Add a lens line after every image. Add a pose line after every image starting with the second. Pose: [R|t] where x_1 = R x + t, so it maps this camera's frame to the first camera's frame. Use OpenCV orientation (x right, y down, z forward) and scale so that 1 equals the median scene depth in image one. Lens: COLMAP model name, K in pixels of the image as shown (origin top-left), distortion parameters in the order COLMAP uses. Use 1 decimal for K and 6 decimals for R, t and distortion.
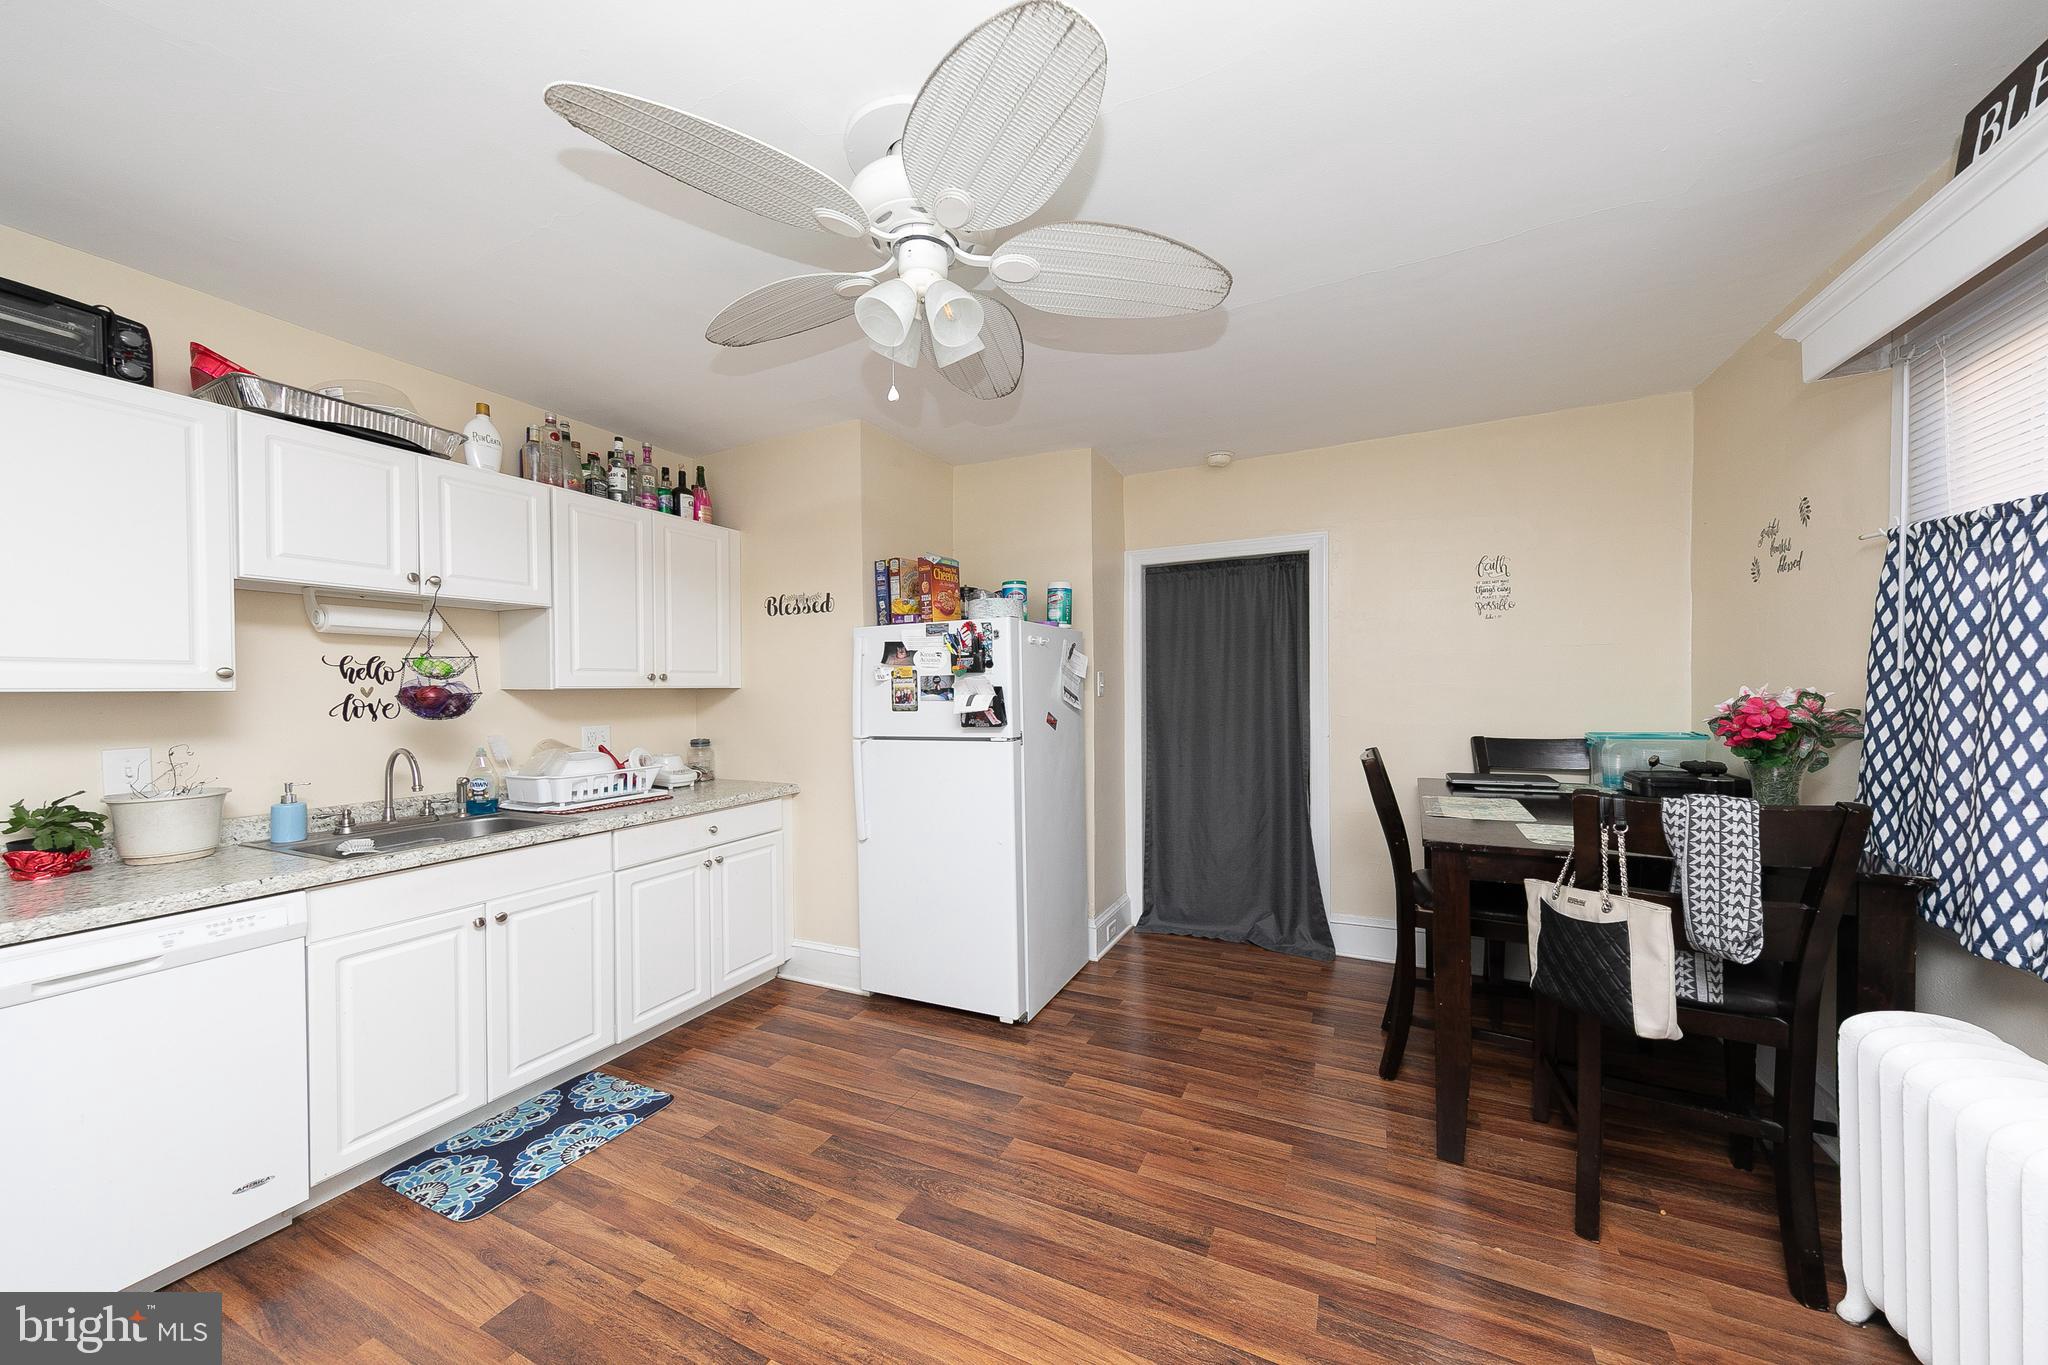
lens RADIAL K [[673.9, 0, 1019.5], [0, 673.9, 688.0], [0, 0, 1]] dist [0.001354, 0.000087]
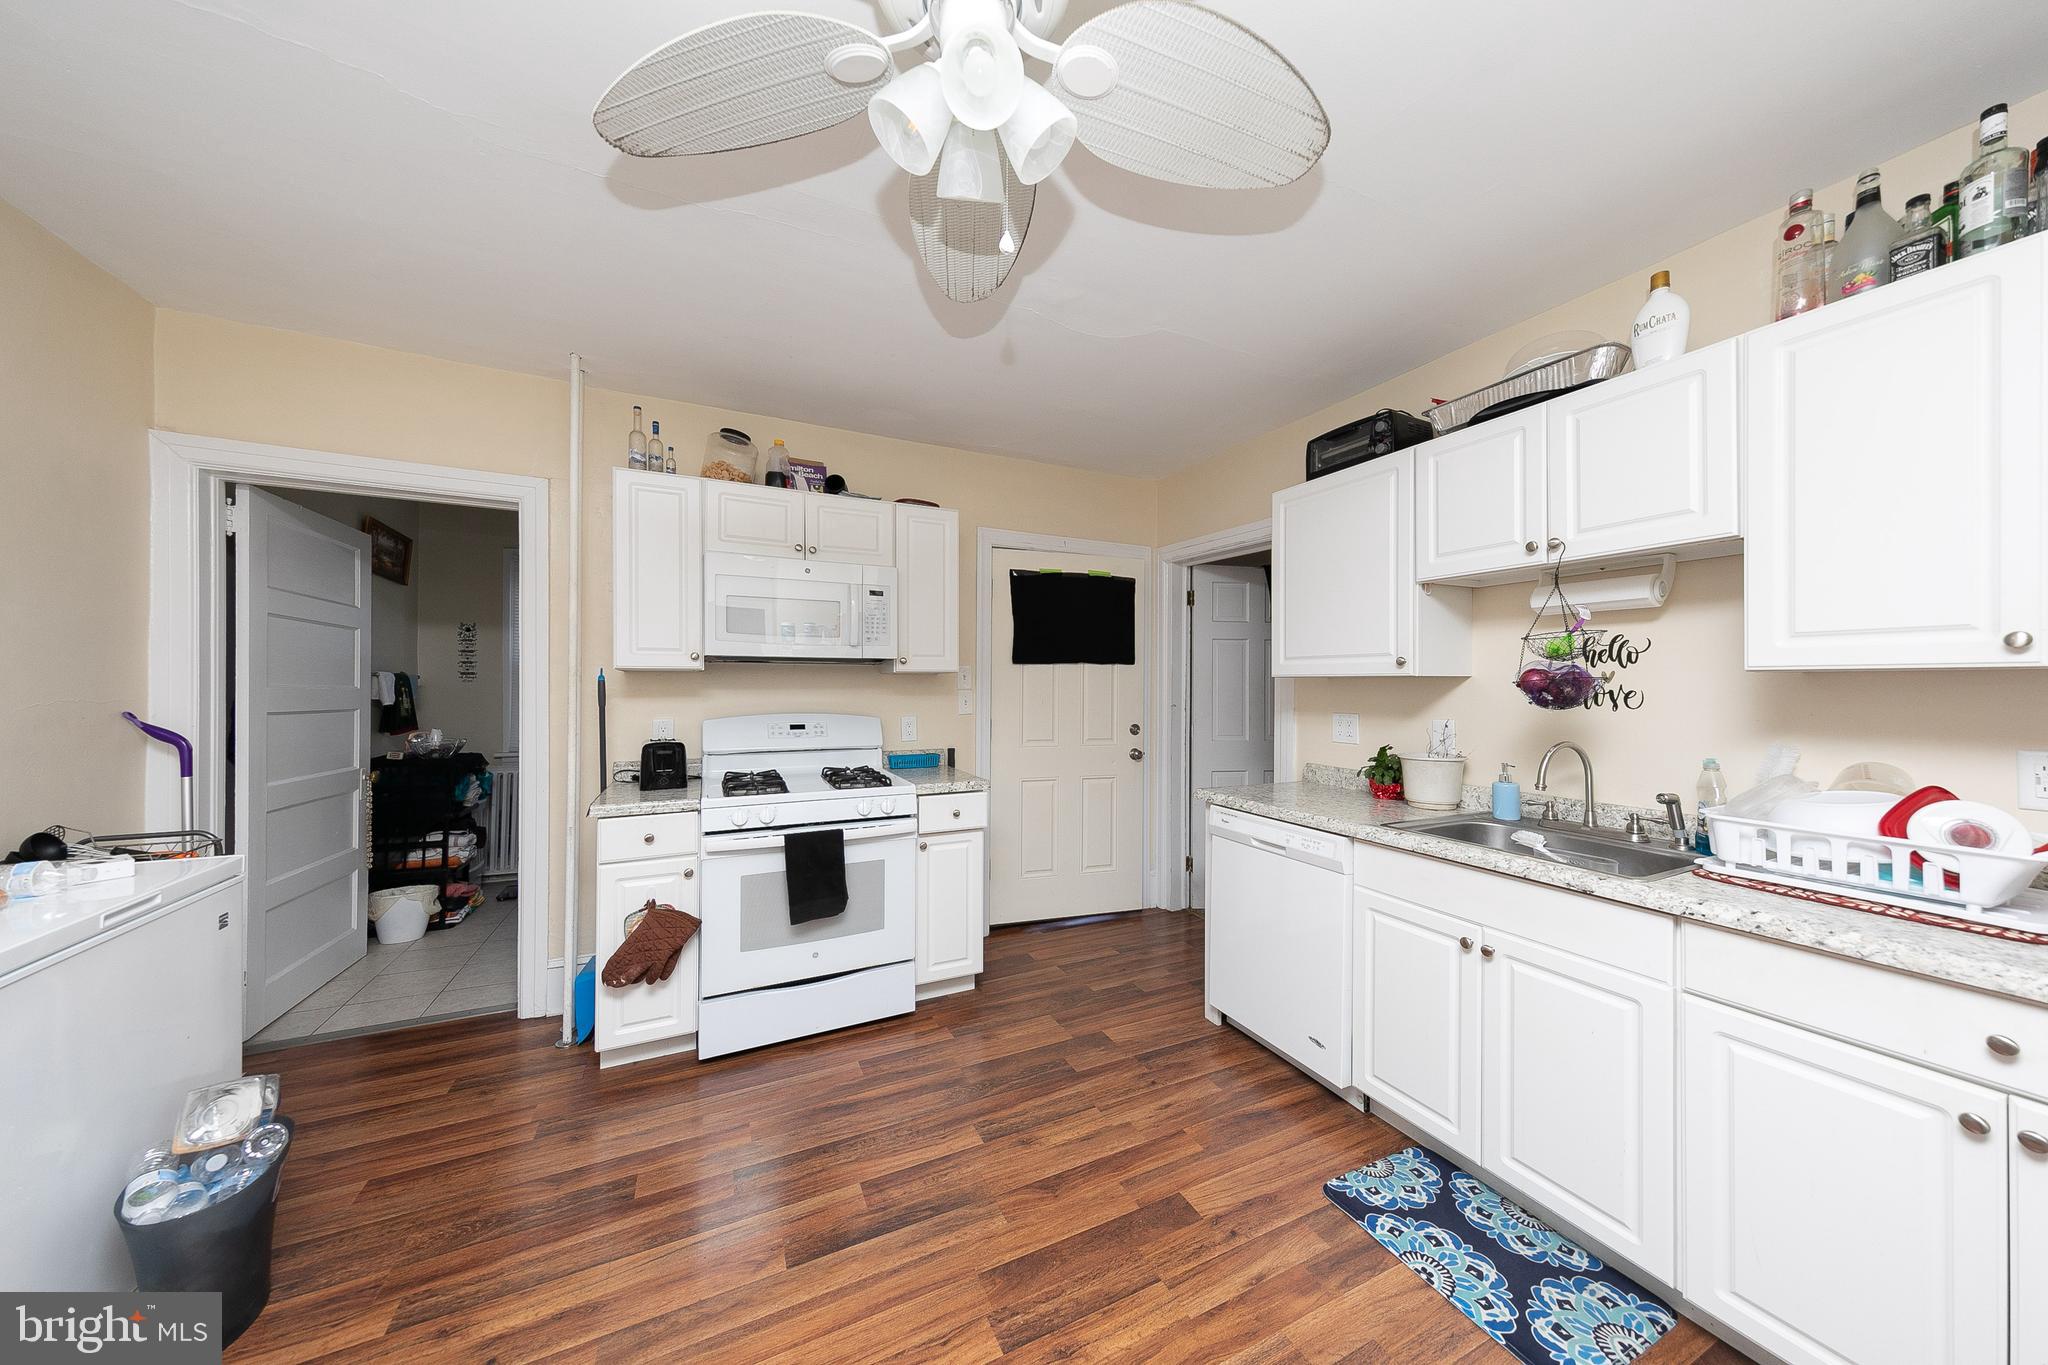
lens RADIAL K [[673.9, 0, 956.8], [0, 673.9, 679.9], [0, 0, 1]] dist [0.001354, 0.000087]
pose [[-0.667341, 0.000513, -0.744753, 0.249781], [0.001839, 0.999998, -0.000959, 0.009368], [0.744750, -0.002010, -0.667340, 0.989861]]
